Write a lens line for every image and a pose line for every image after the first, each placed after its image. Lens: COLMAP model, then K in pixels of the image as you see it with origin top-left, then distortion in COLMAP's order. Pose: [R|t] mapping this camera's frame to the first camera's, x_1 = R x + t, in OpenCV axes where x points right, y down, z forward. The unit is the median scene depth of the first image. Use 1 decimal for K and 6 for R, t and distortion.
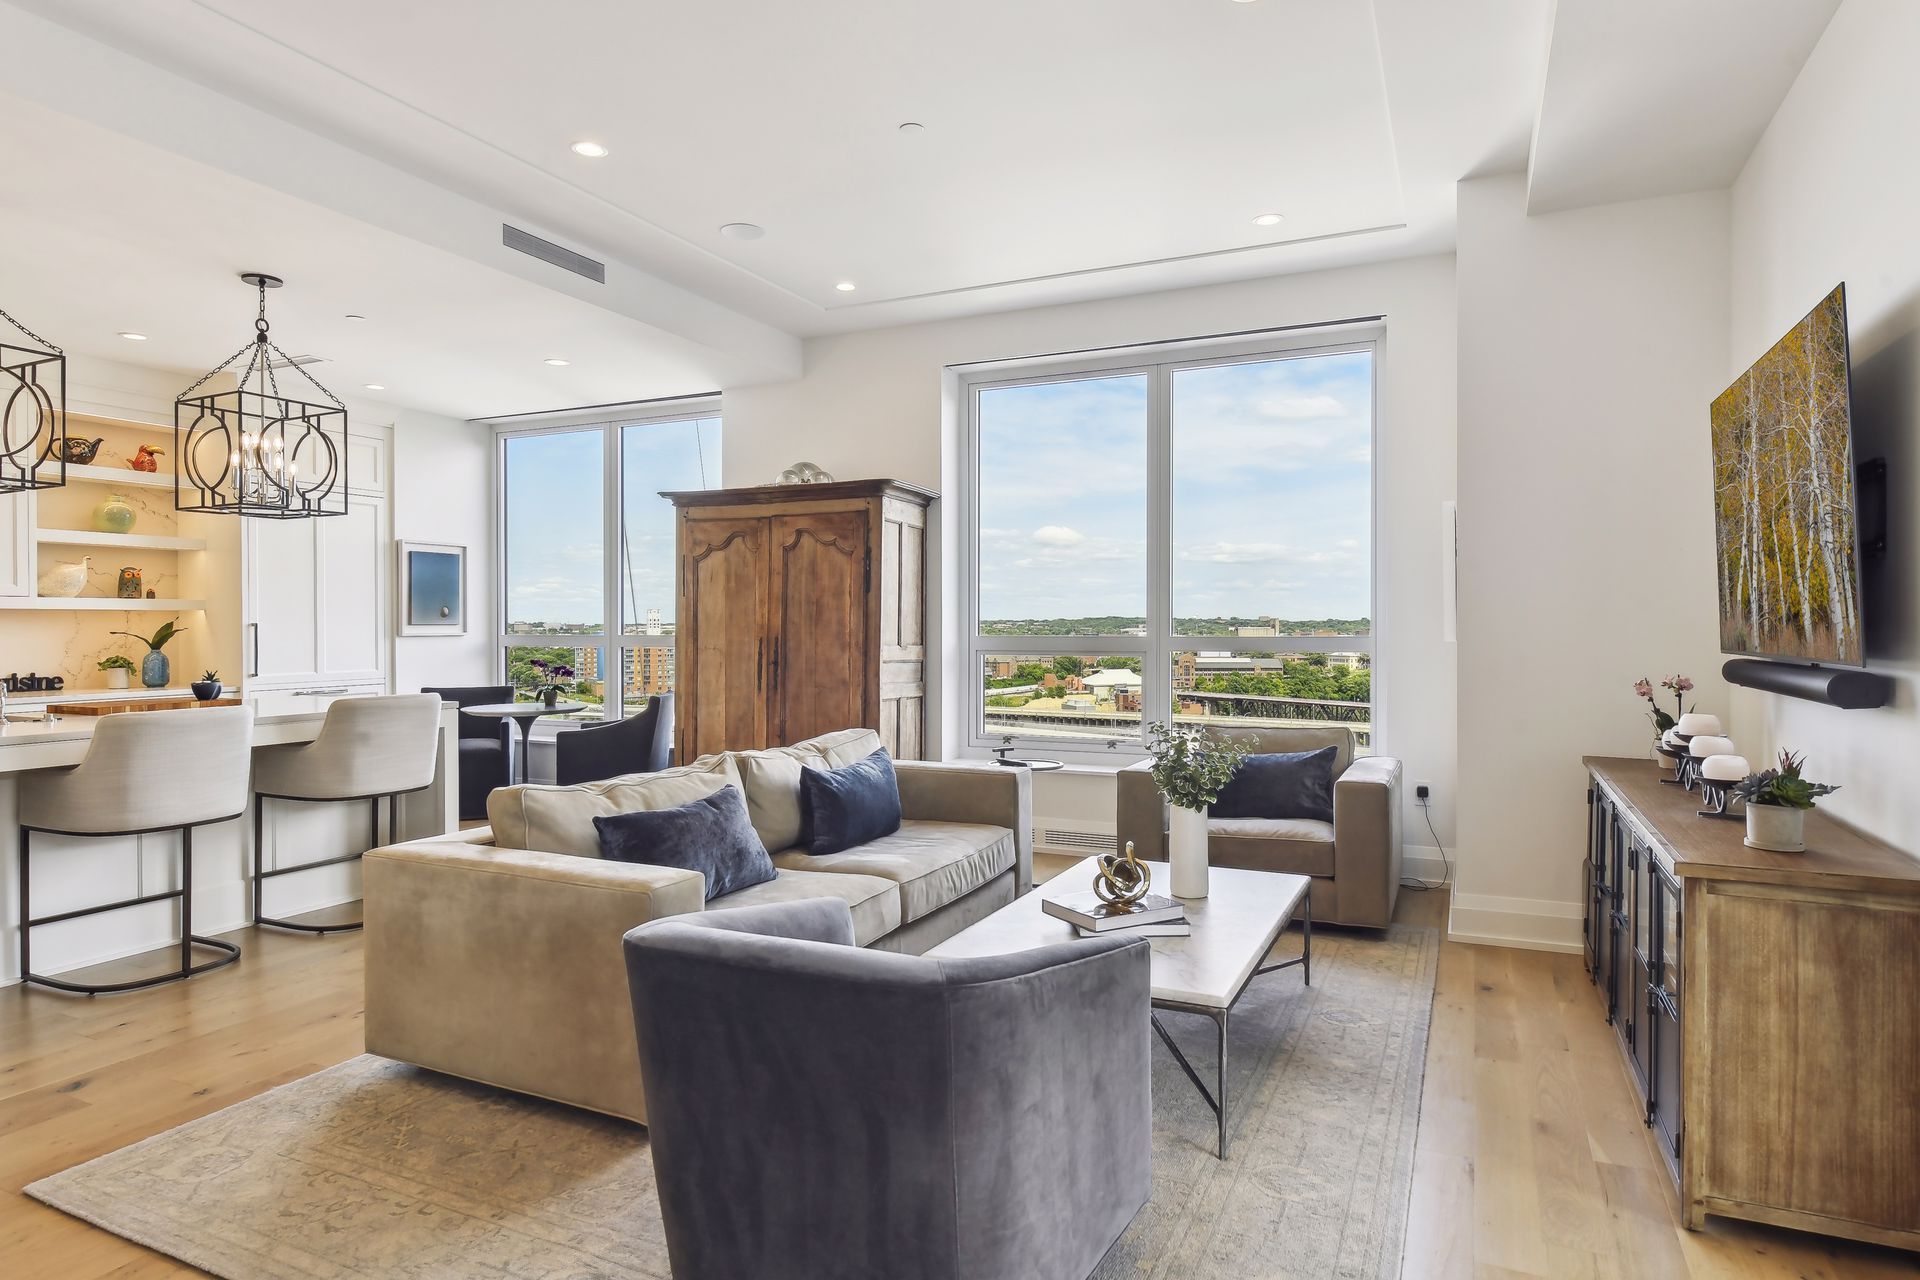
lens RADIAL K [[1110.6, 0, 953.1], [0, 1110.6, 632.6], [0, 0, 1]] dist [-0.002887, -0.000549]
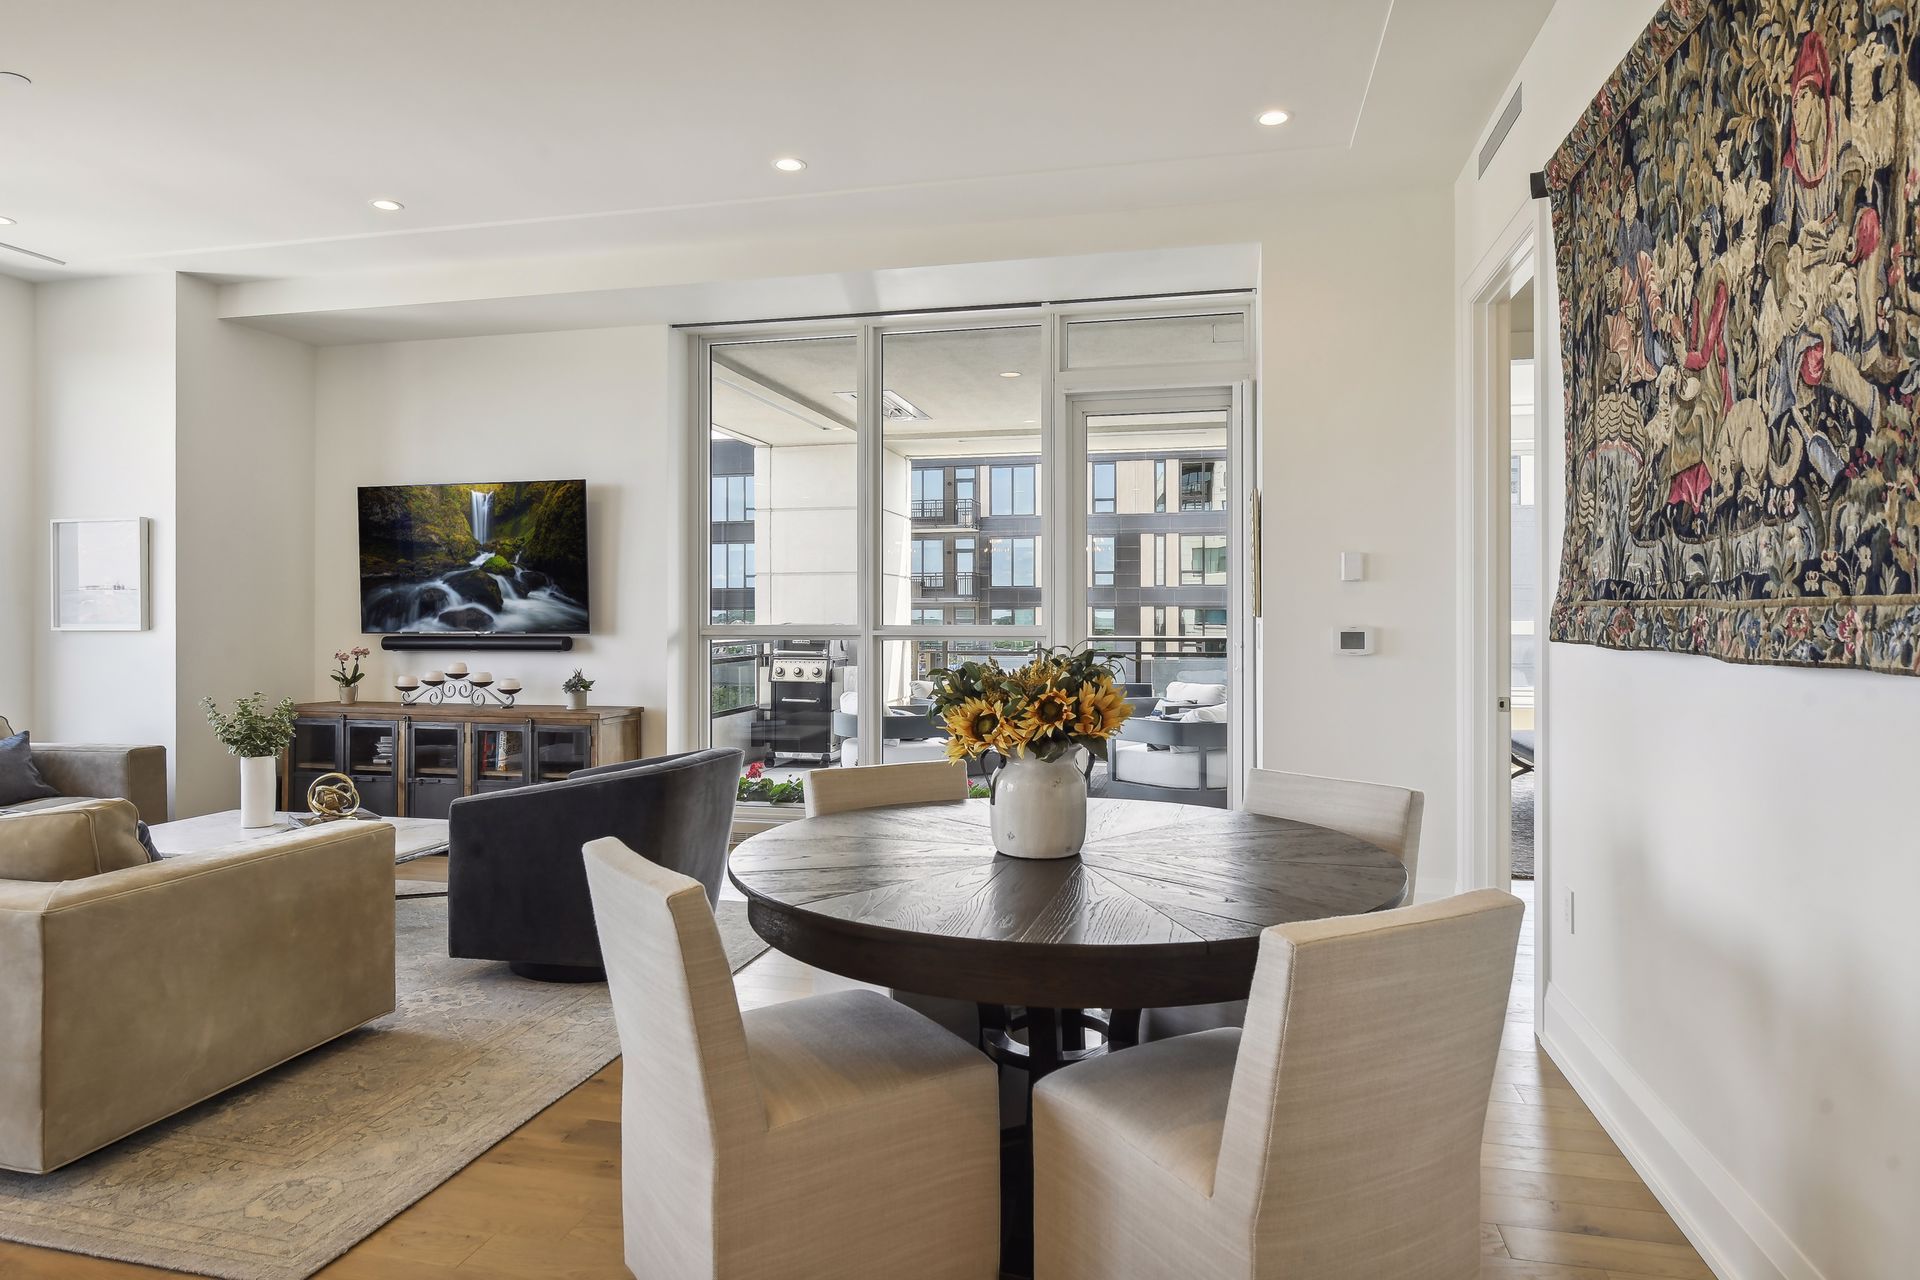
lens RADIAL K [[1110.6, 0, 959.0], [0, 1110.6, 629.9], [0, 0, 1]] dist [-0.002887, -0.000549]
pose [[-0.209486, -0.010381, 0.977756, -1.488019], [0.007433, 0.999898, 0.012209, -0.004890], [-0.977783, 0.009825, -0.209388, 0.564295]]
